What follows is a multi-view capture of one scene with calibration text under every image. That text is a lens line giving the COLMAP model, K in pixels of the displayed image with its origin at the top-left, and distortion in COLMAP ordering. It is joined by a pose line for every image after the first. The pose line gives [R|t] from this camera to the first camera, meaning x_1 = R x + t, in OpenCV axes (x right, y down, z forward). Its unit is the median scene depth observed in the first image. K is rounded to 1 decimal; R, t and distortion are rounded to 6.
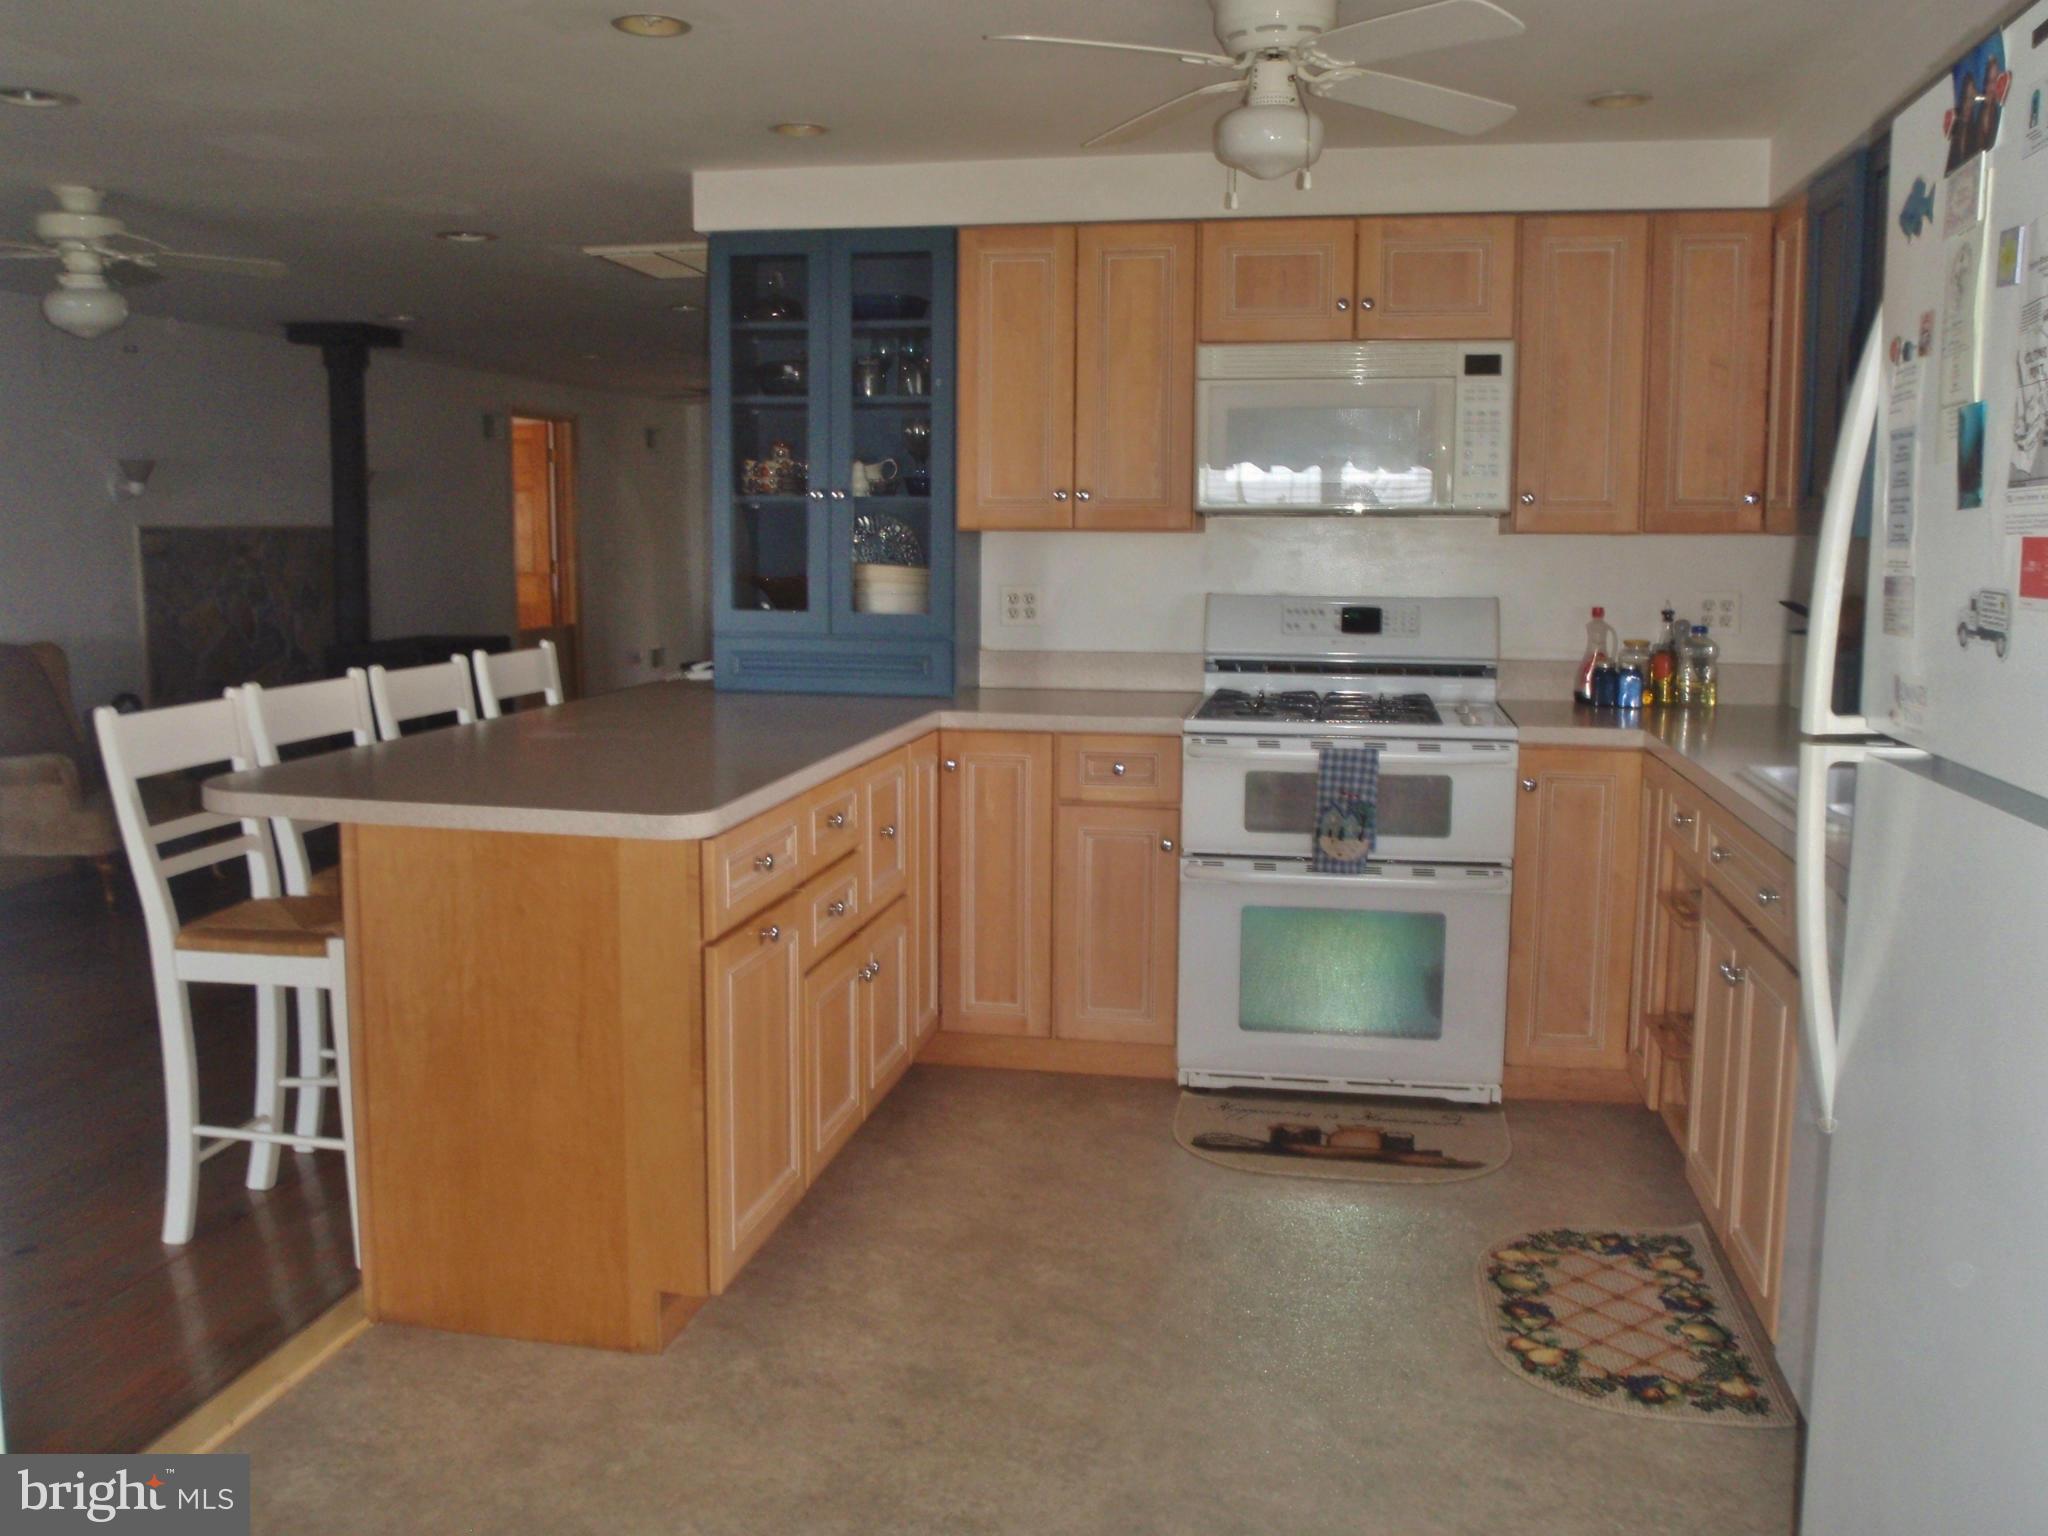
lens RADIAL K [[1694.6, 0, 1040.4], [0, 1694.6, 734.8], [0, 0, 1]] dist [-0.076046, 0.010540]
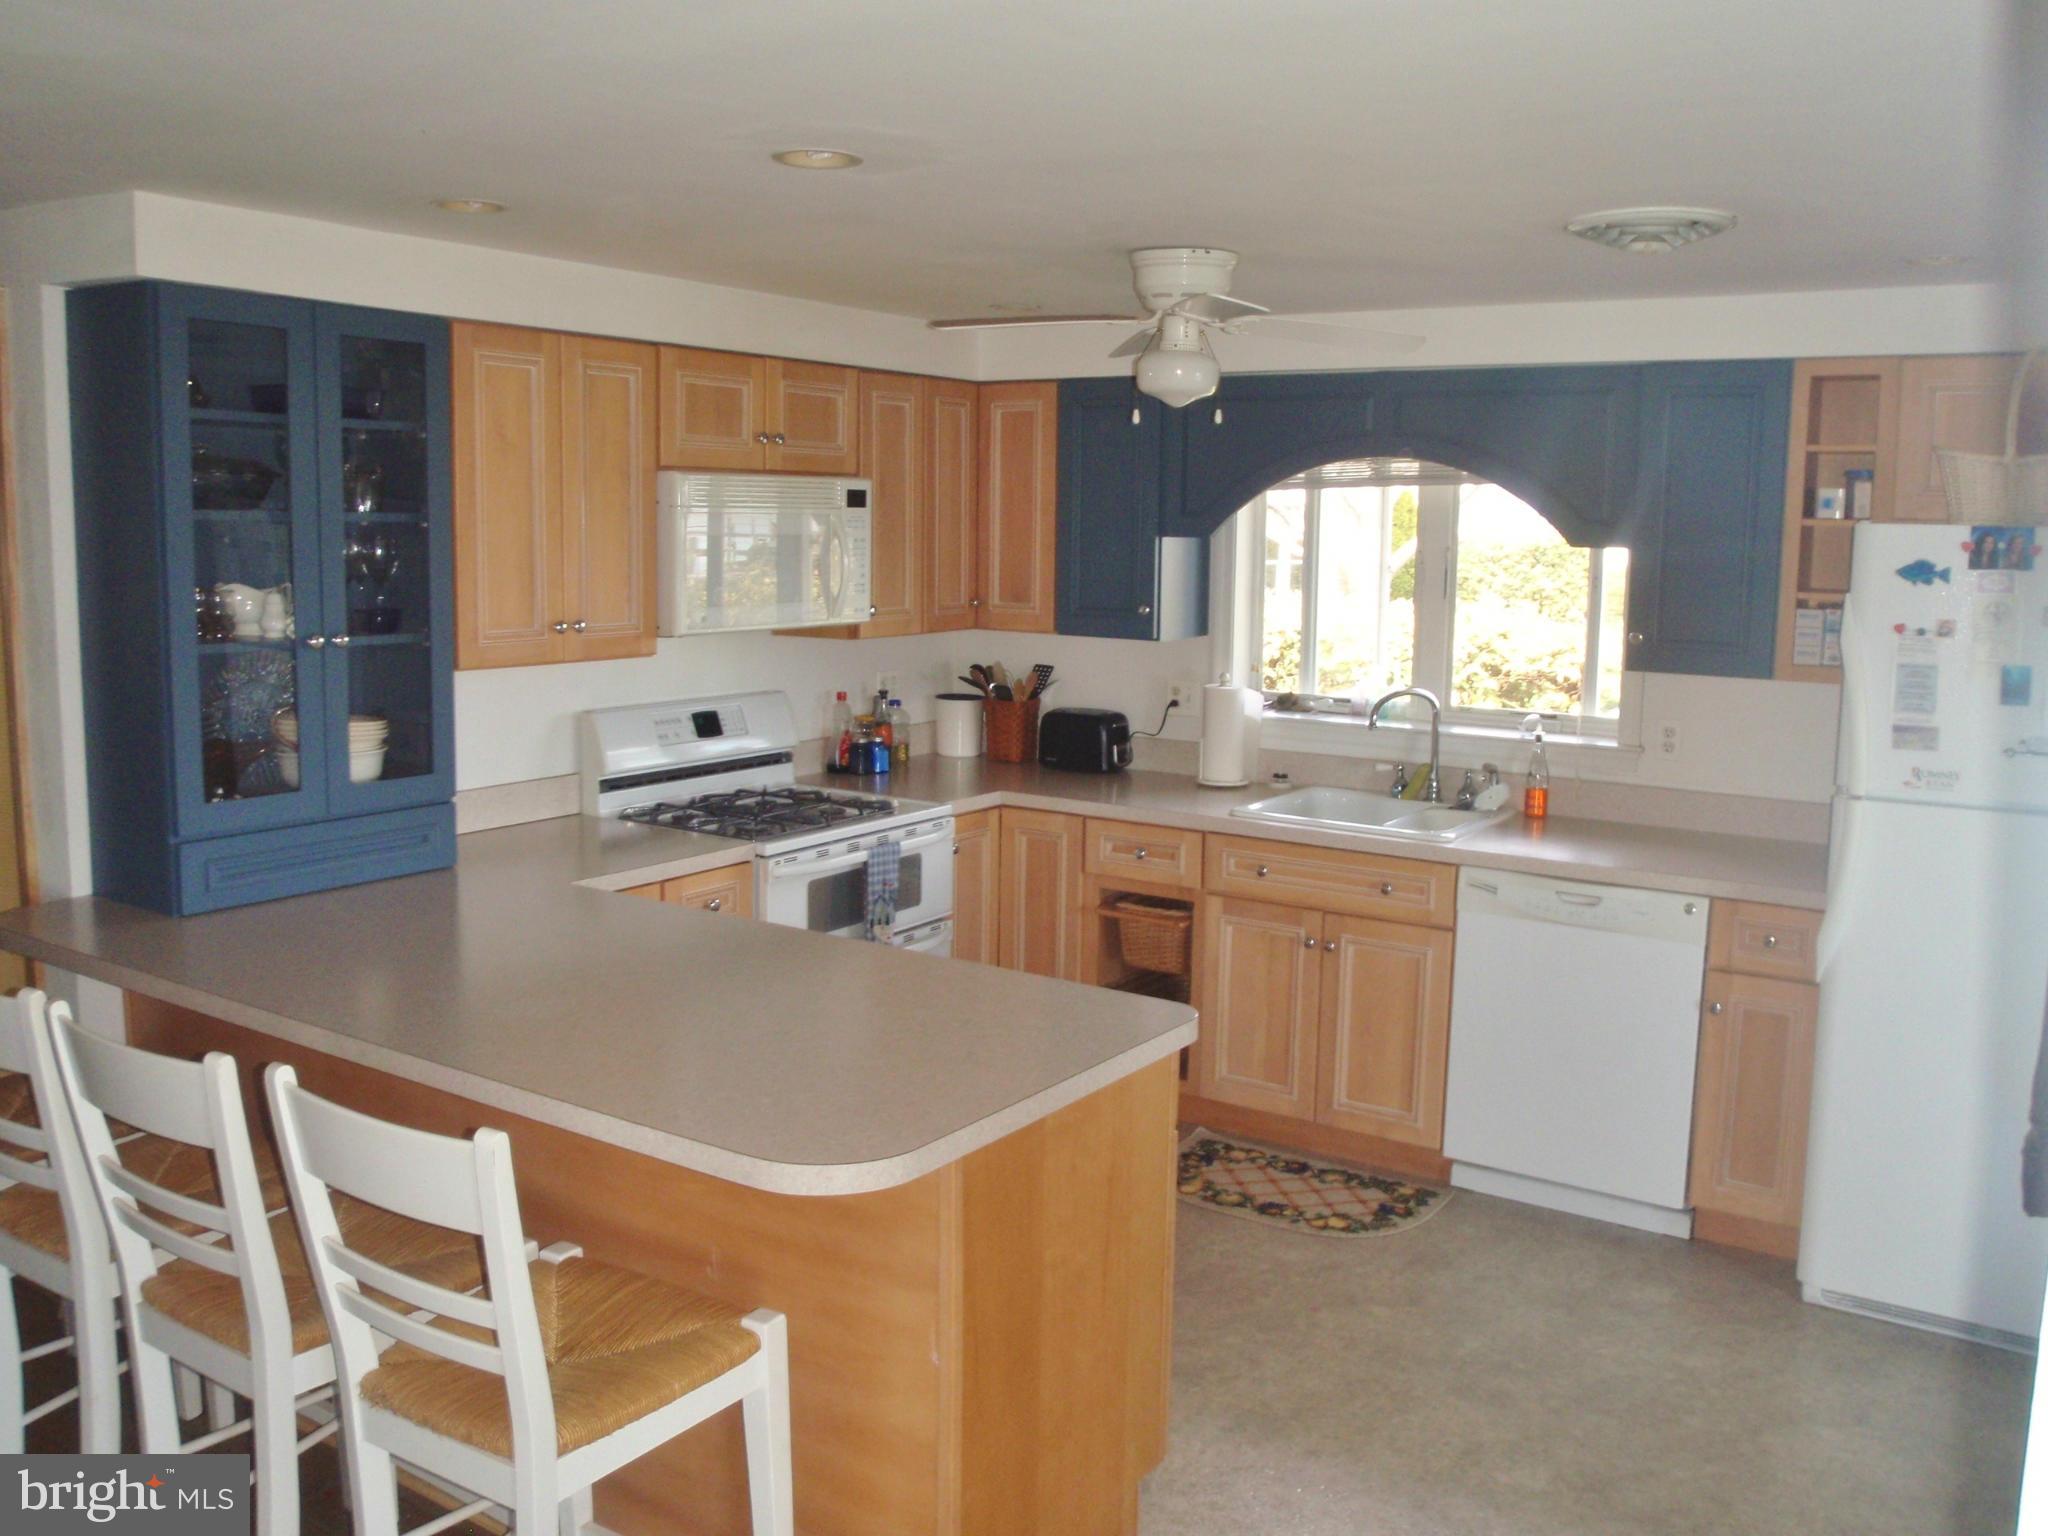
lens RADIAL K [[1694.6, 0, 1040.4], [0, 1694.6, 734.8], [0, 0, 1]] dist [-0.076046, 0.010540]
pose [[0.395734, -0.113461, 0.911329, -0.818965], [0.094156, 0.992122, 0.082633, -0.152247], [-0.913526, 0.053107, 0.403300, 0.449051]]
